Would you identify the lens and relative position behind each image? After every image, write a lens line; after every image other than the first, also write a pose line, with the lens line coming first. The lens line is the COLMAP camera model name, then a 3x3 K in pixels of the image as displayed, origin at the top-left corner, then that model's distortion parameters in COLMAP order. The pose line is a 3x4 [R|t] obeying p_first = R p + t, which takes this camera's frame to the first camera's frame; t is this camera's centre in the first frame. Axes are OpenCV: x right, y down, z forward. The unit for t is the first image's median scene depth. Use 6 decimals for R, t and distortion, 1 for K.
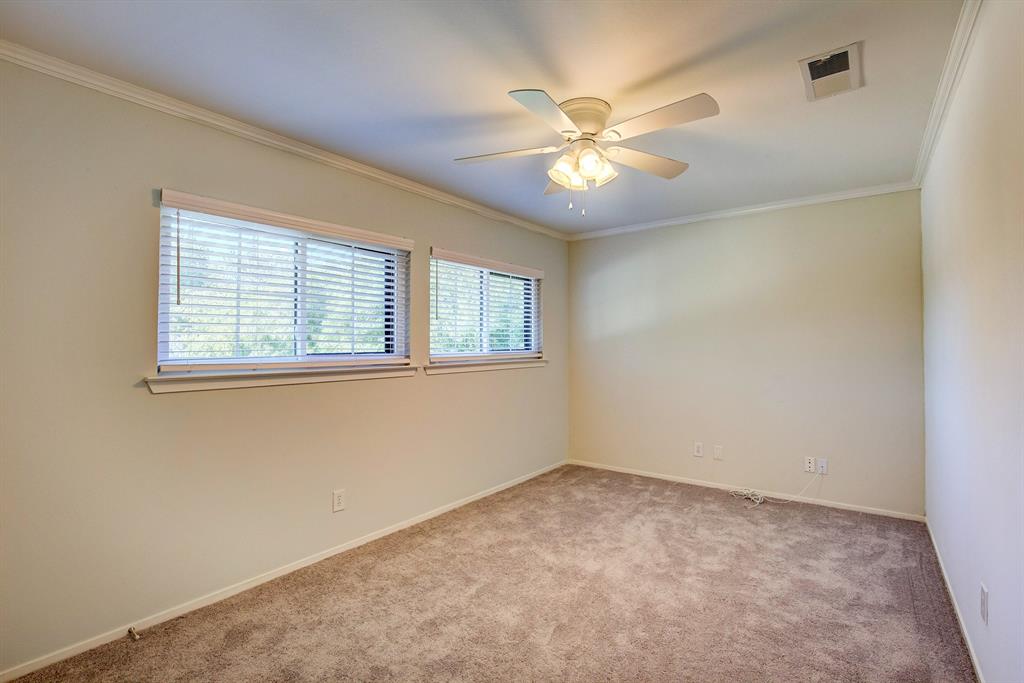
lens RADIAL K [[465.9, 0, 510.5], [0, 465.9, 339.7], [0, 0, 1]] dist [-0.030718, 0.000376]
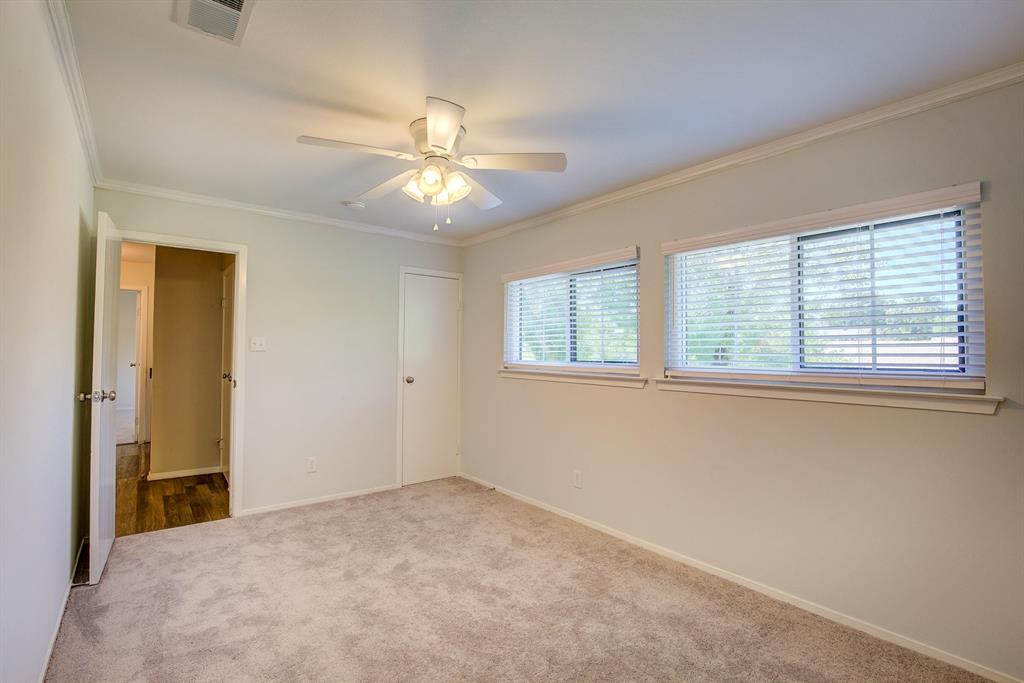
lens RADIAL K [[446.8, 0, 512.0], [0, 446.8, 341.5], [0, 0, 1]] dist [-0.044678, 0.000107]
pose [[-0.222435, -0.027503, -0.974560, 0.790346], [-0.002943, 0.999616, -0.027539, 0.009649], [0.974943, -0.003258, -0.222430, 1.023671]]
